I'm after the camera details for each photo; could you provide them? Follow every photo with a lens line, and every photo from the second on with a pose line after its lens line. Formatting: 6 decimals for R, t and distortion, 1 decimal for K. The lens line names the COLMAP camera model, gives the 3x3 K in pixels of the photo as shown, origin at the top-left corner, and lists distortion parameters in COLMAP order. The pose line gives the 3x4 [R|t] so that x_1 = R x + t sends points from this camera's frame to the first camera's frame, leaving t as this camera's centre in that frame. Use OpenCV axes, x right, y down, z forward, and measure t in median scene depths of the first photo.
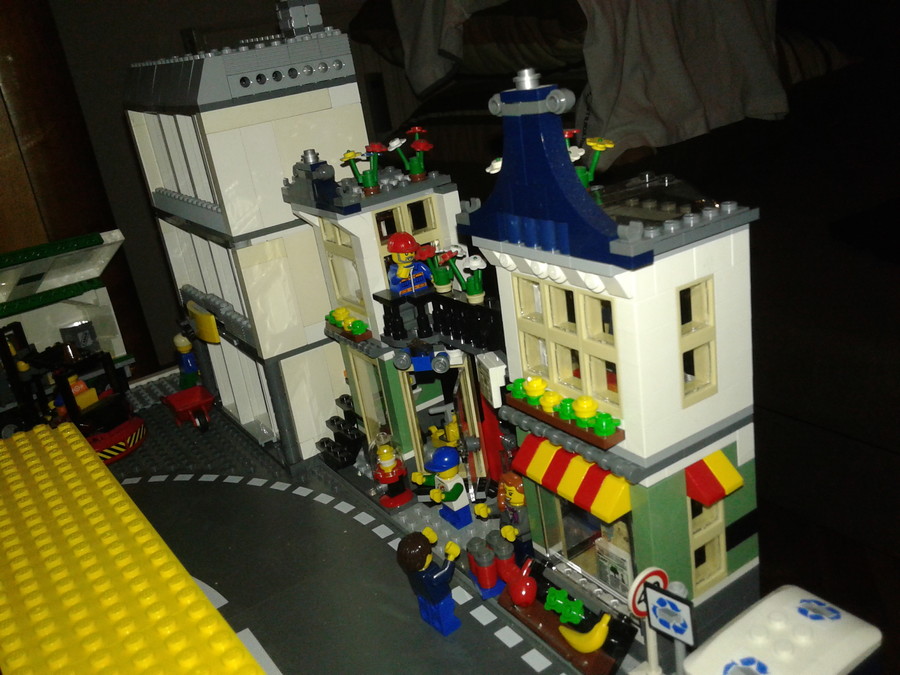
lens RADIAL K [[854.4, 0, 465.5], [0, 854.4, 308.7], [0, 0, 1]] dist [0.106214, -0.232049]
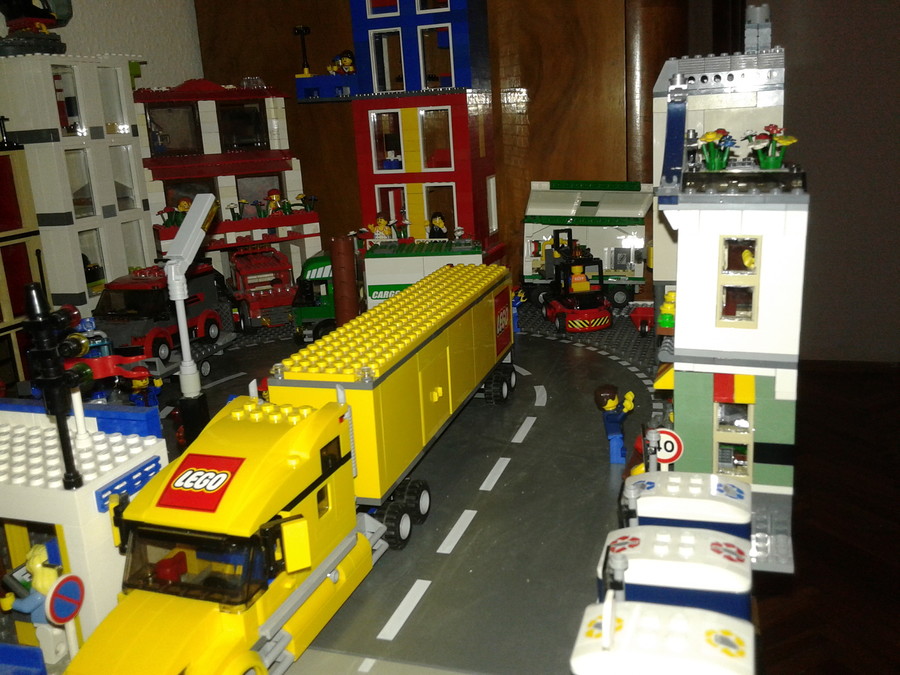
lens RADIAL K [[854.4, 0, 465.5], [0, 854.4, 308.7], [0, 0, 1]] dist [0.106214, -0.232049]
pose [[0.616846, 0.286069, -0.733257, 0.936001], [-0.295716, 0.947592, 0.120920, 0.039275], [0.729419, 0.142246, 0.669114, -0.202305]]
